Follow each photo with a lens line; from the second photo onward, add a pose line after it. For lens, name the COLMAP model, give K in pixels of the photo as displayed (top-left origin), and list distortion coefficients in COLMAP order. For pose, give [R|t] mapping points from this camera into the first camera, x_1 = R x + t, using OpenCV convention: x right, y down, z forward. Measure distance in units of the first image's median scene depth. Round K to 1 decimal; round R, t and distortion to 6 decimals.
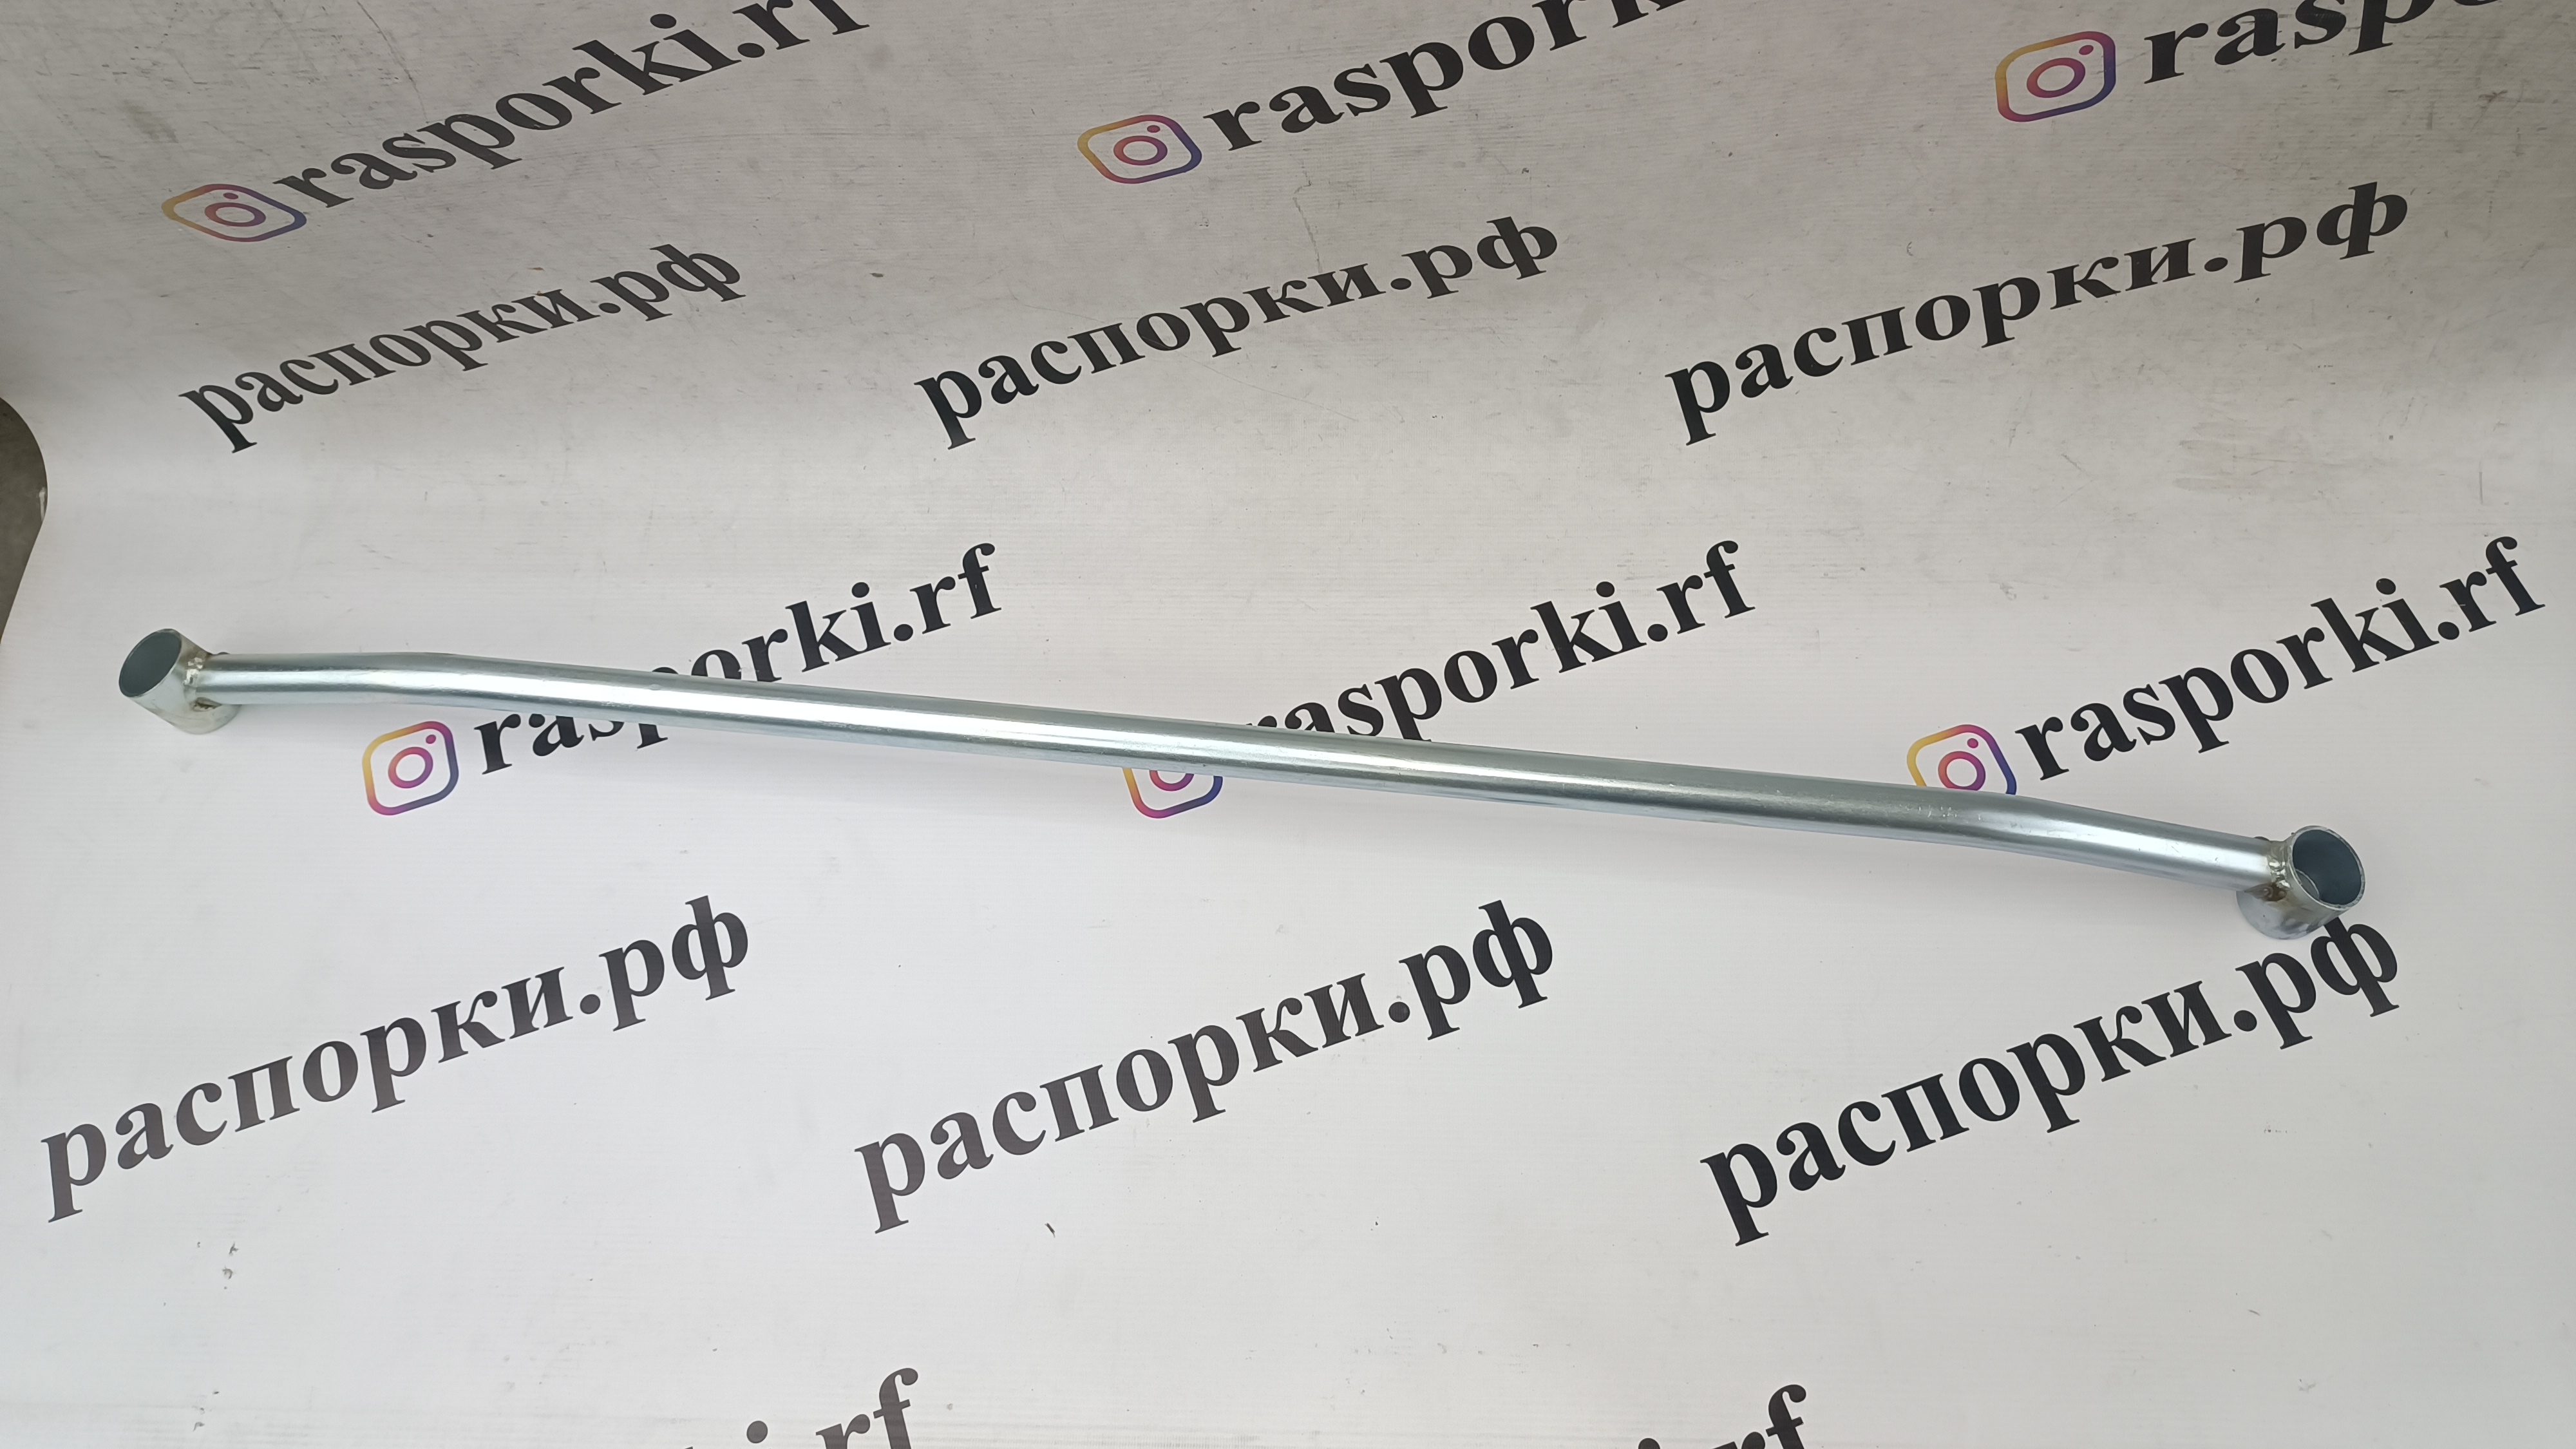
lens RADIAL K [[1882.9, 0, 1293.9], [0, 1882.9, 722.2], [0, 0, 1]] dist [0.017809, -0.009947]
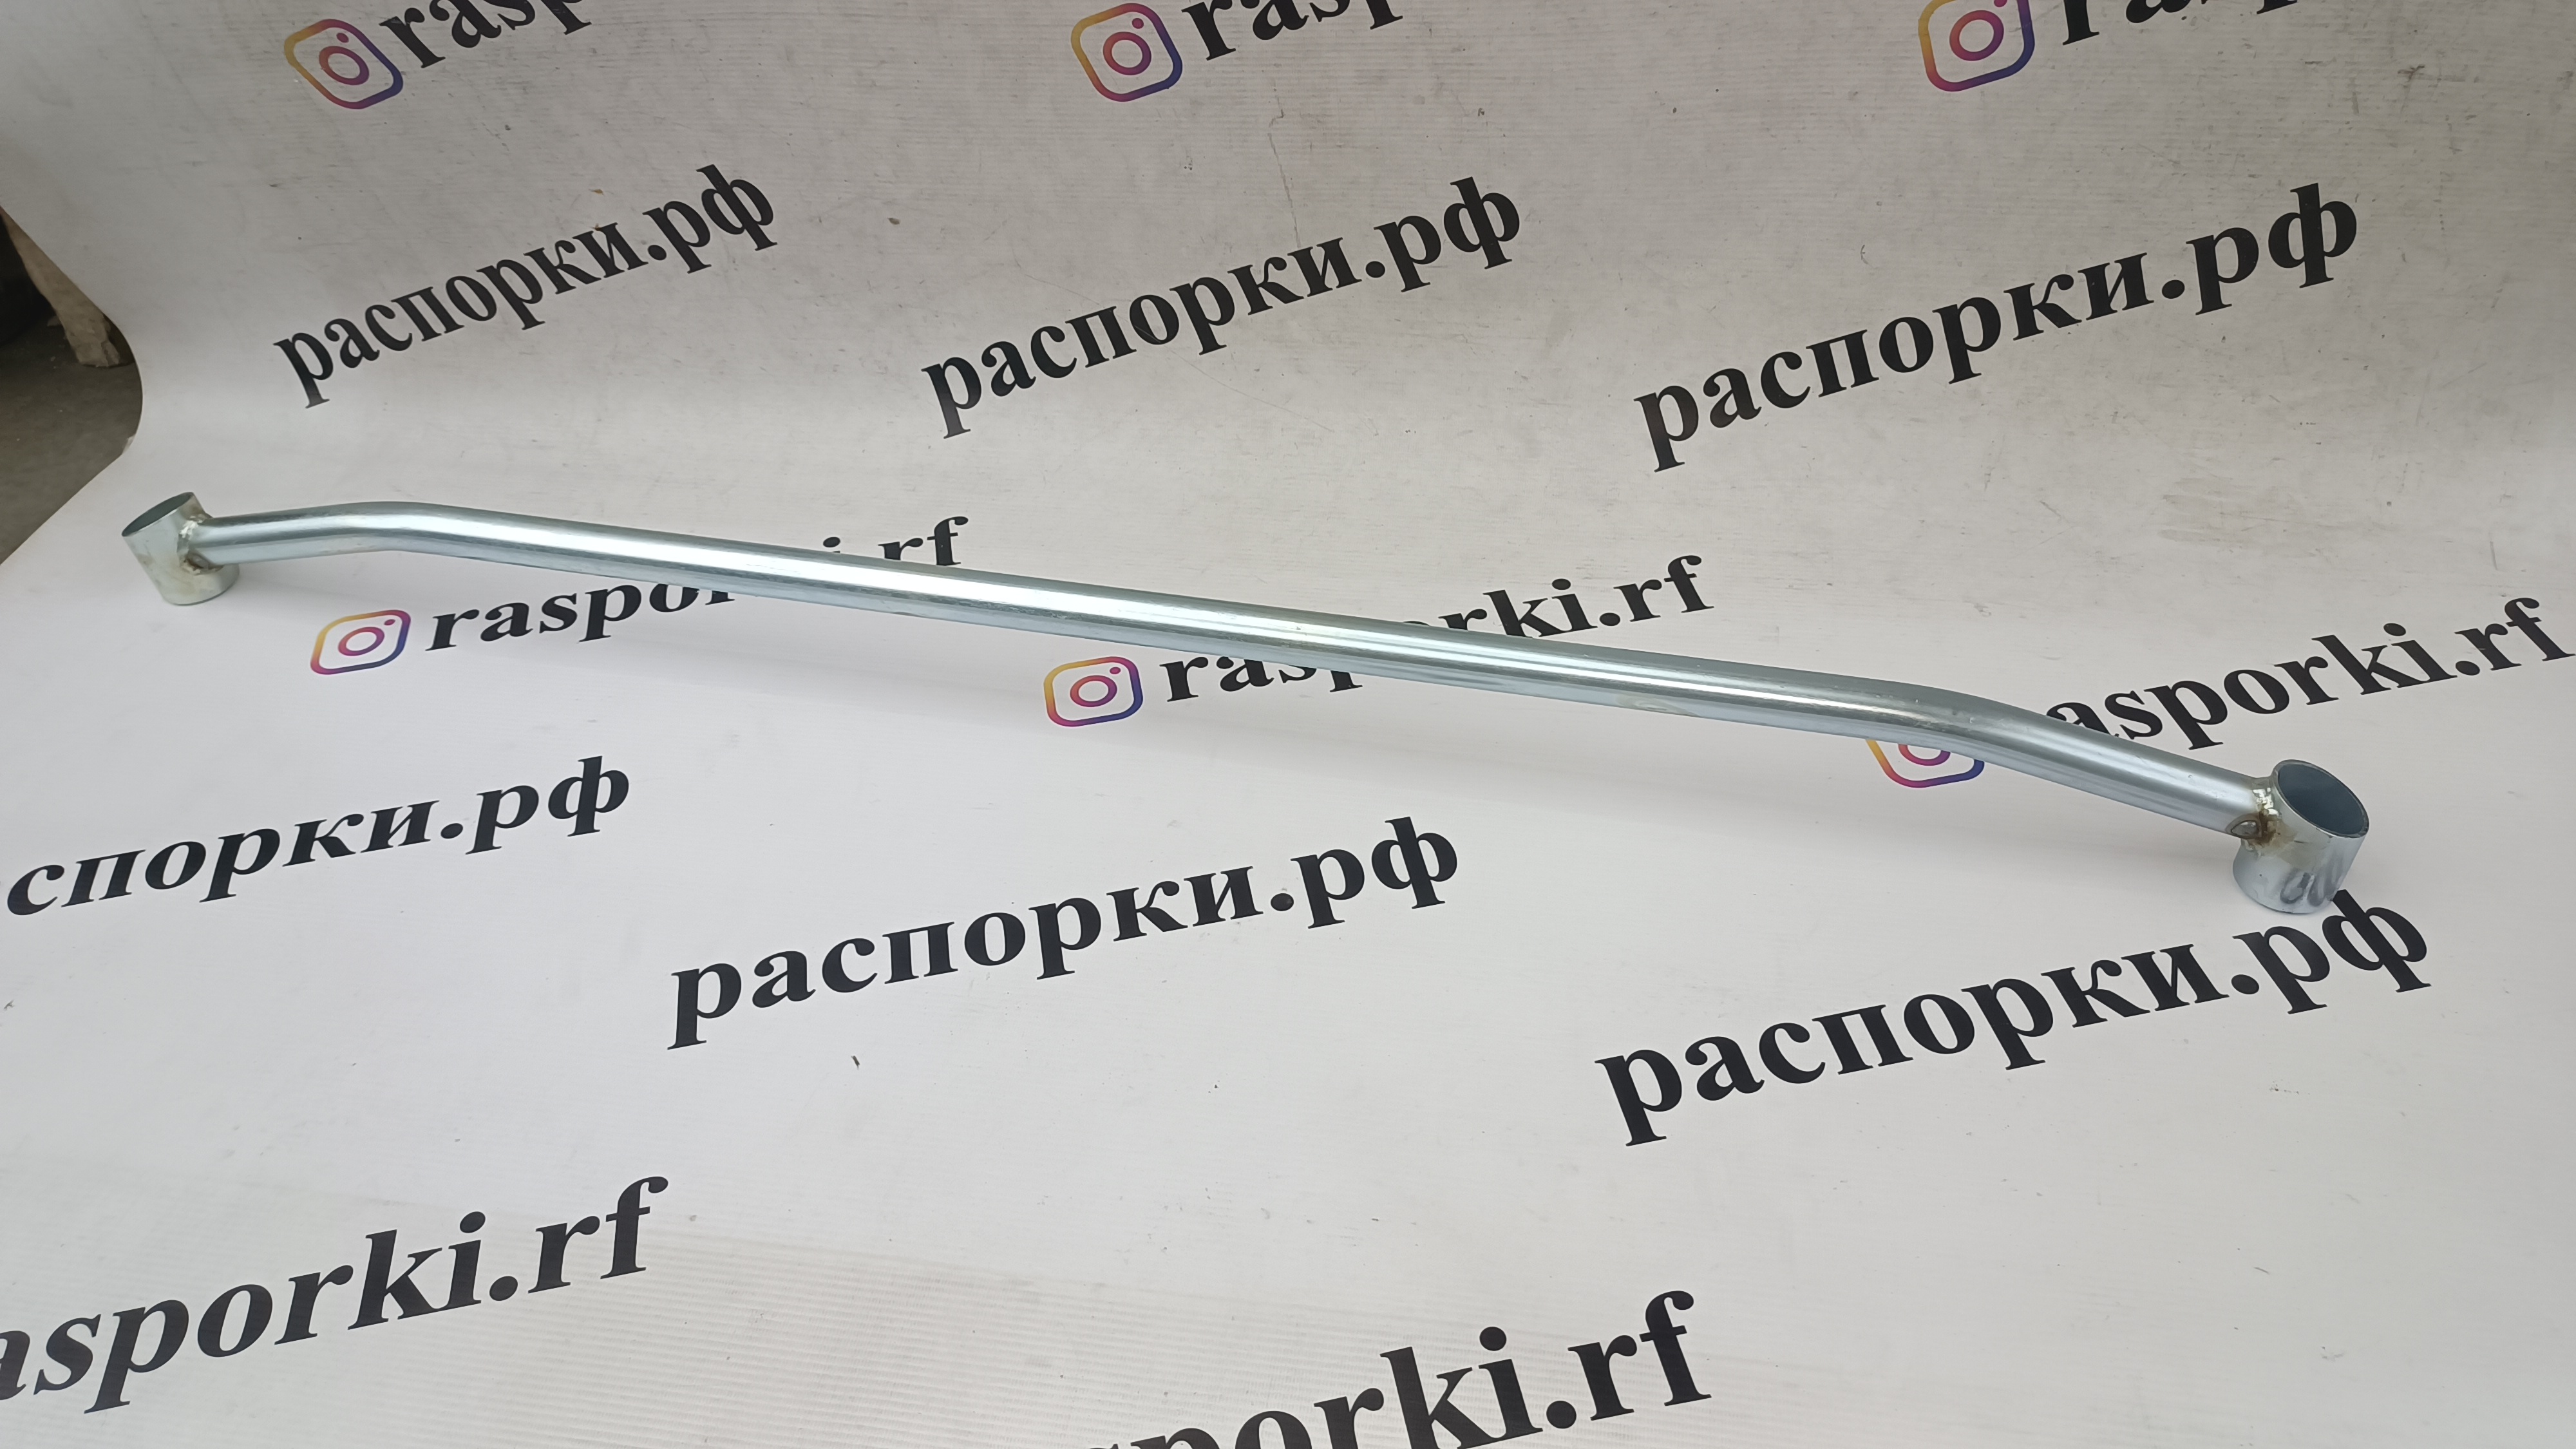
lens RADIAL K [[1888.0, 0, 1296.7], [0, 1888.0, 721.7], [0, 0, 1]] dist [0.017225, -0.012357]
pose [[0.990329, 0.086011, -0.108862, 0.147381], [-0.121376, 0.917194, -0.379503, 0.399593], [0.067206, 0.389046, 0.918764, 0.120680]]
